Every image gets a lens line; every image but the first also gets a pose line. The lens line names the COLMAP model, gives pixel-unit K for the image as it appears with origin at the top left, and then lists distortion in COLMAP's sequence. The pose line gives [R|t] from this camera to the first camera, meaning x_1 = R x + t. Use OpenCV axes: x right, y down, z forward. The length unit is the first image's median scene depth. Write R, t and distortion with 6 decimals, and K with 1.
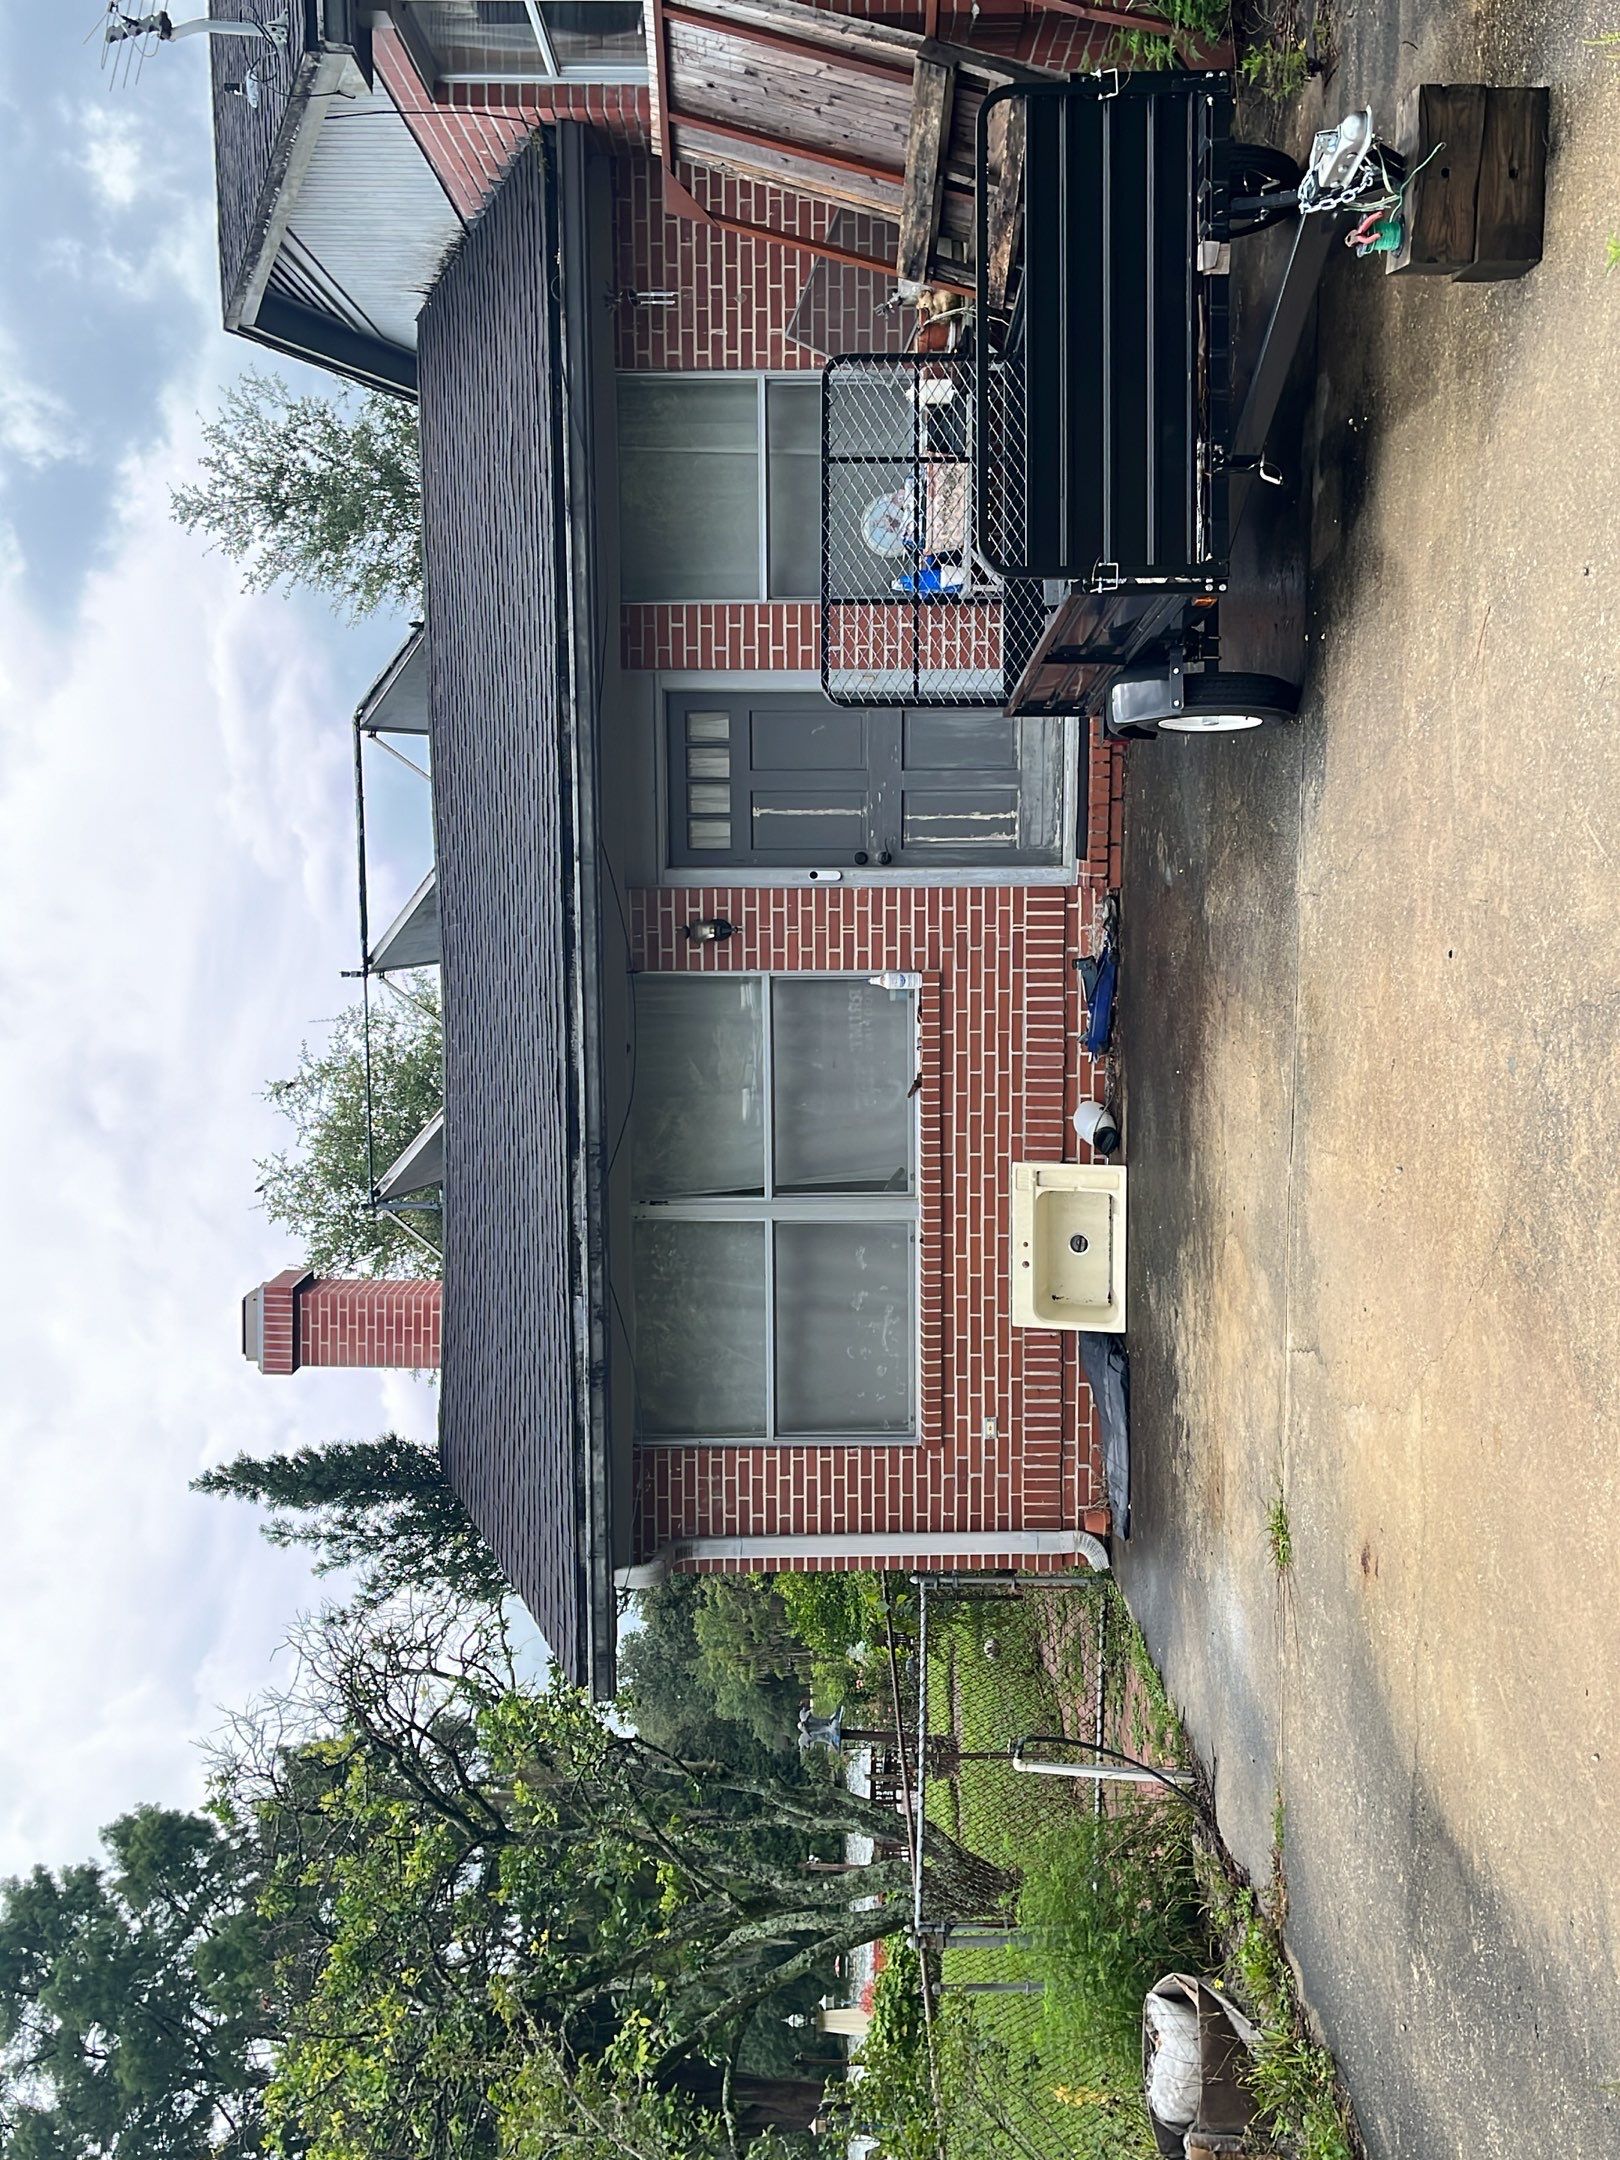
lens RADIAL K [[2112.1, 0, 815.5], [0, 2112.1, 1080.9], [0, 0, 1]] dist [0.048546, 0.000000]
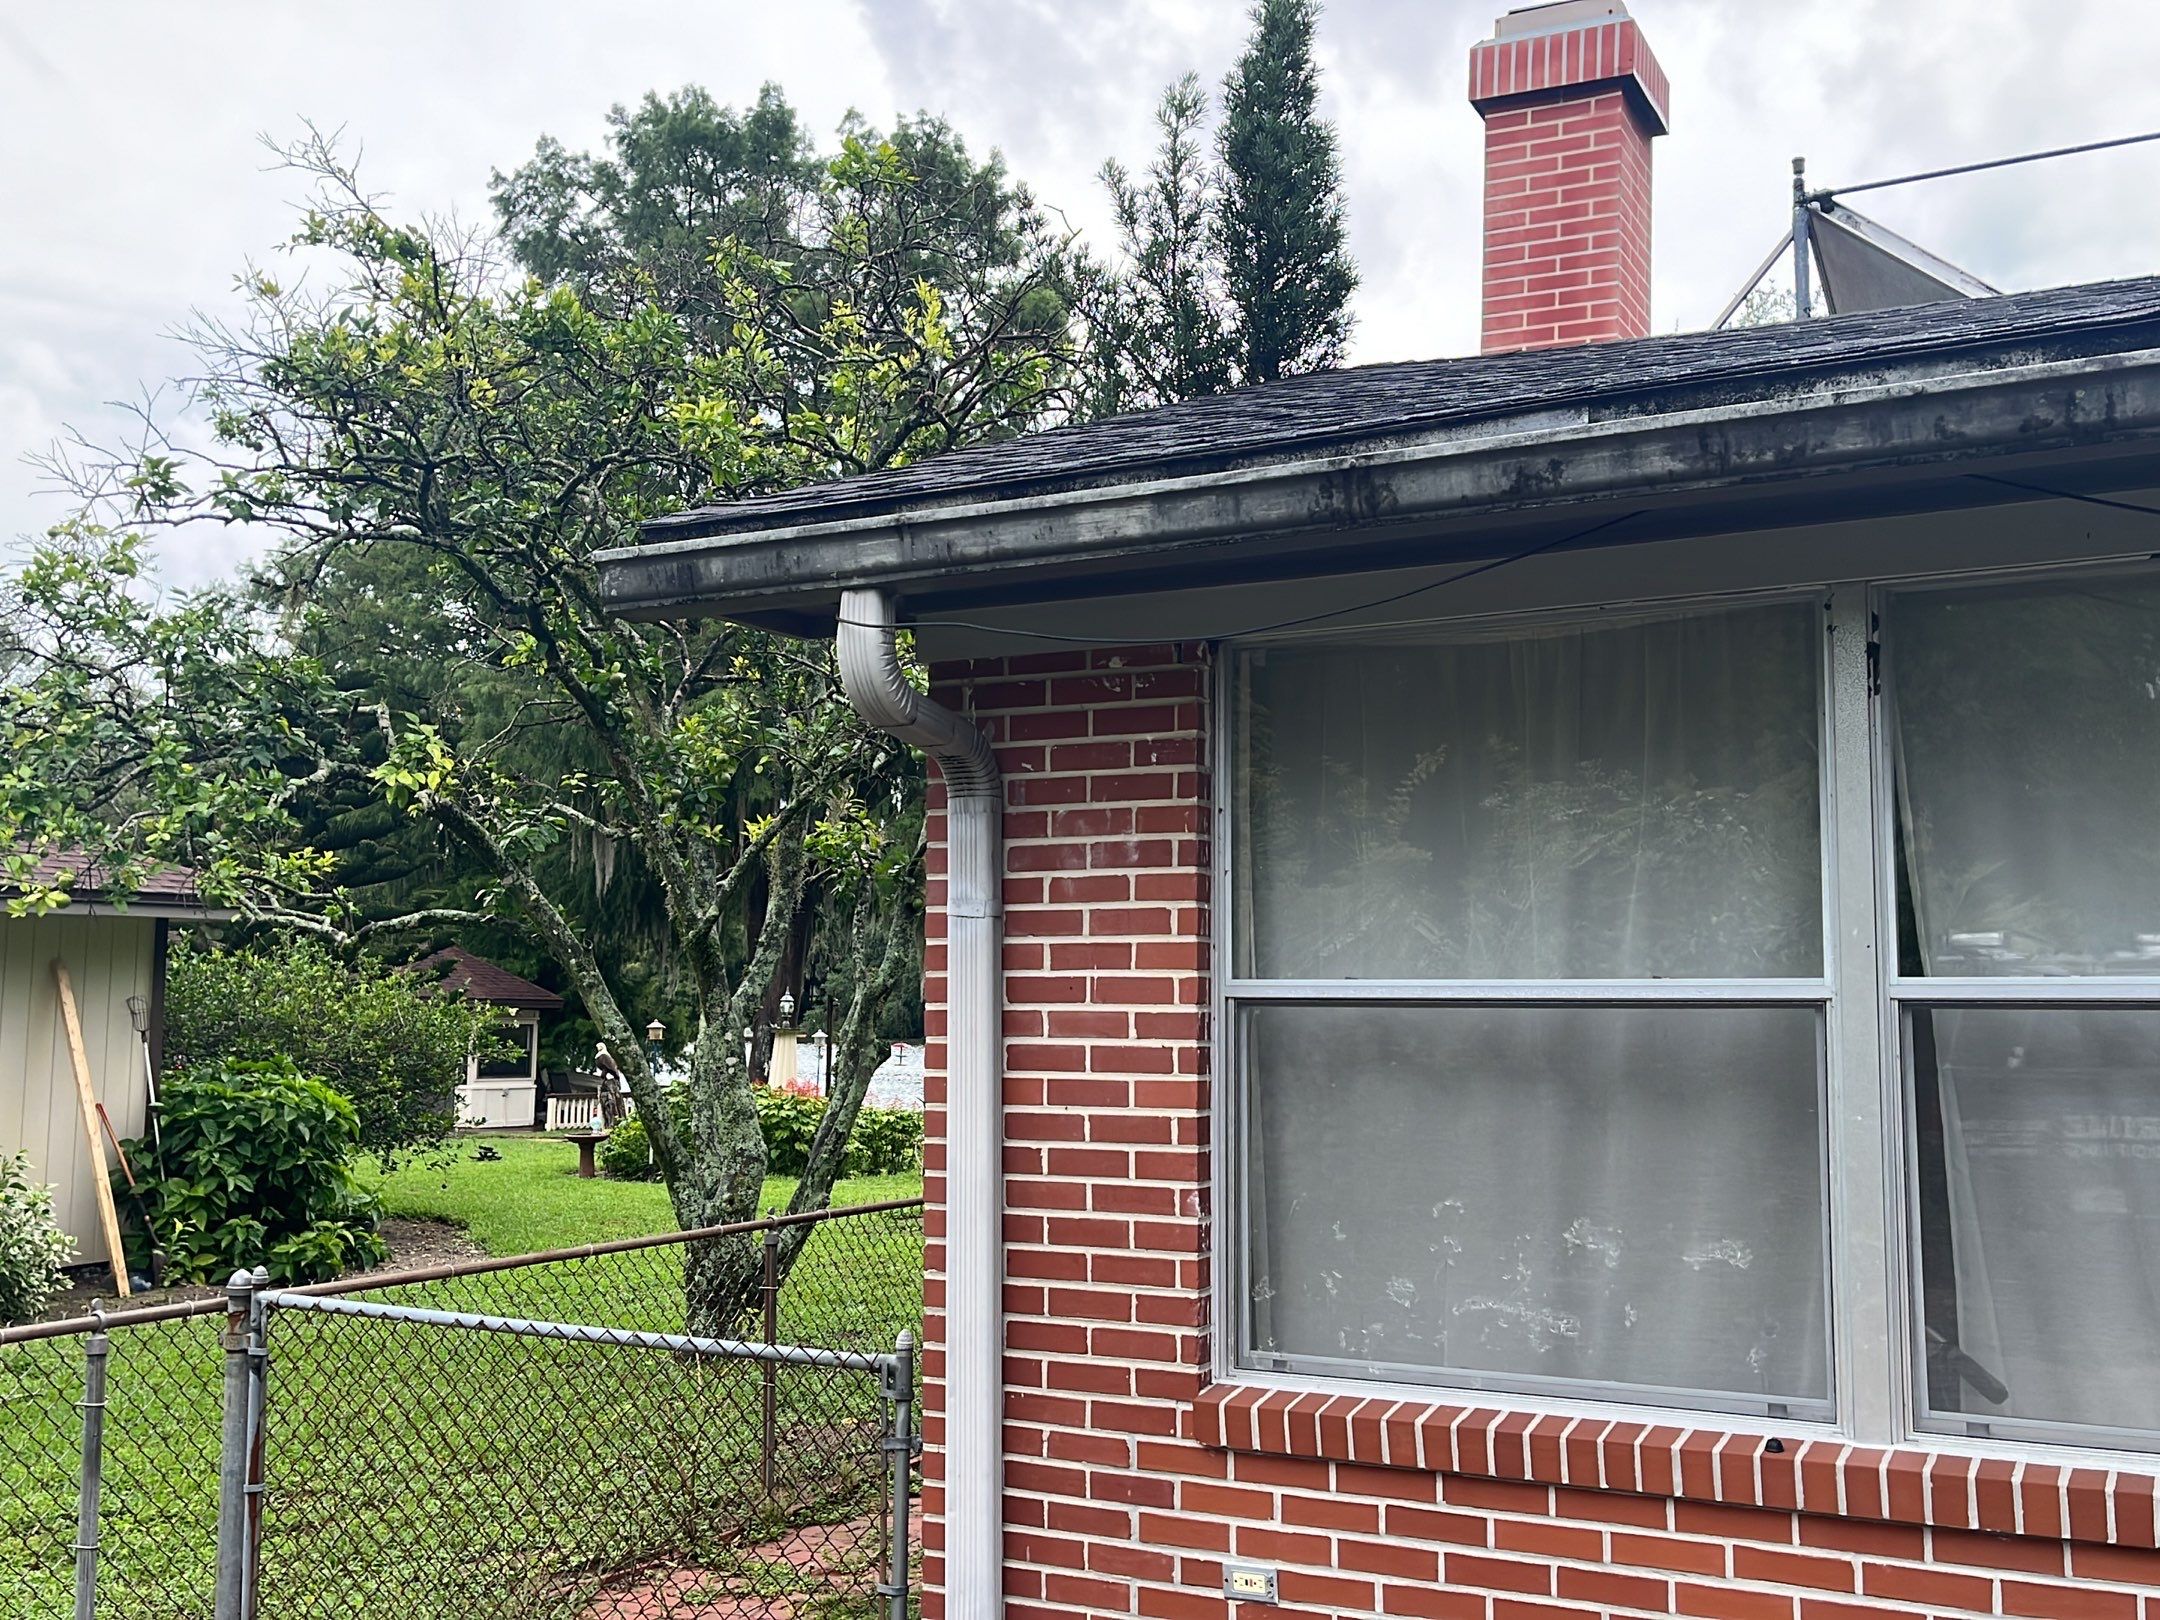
lens RADIAL K [[2112.1, 0, 1081.3], [0, 2112.1, 816.6], [0, 0, 1]] dist [0.048546, 0.000000]
pose [[-0.009577, 0.995638, -0.092806, -0.016633], [-0.934183, 0.024195, 0.355972, 0.055058], [0.356665, 0.090107, 0.929877, 0.627435]]
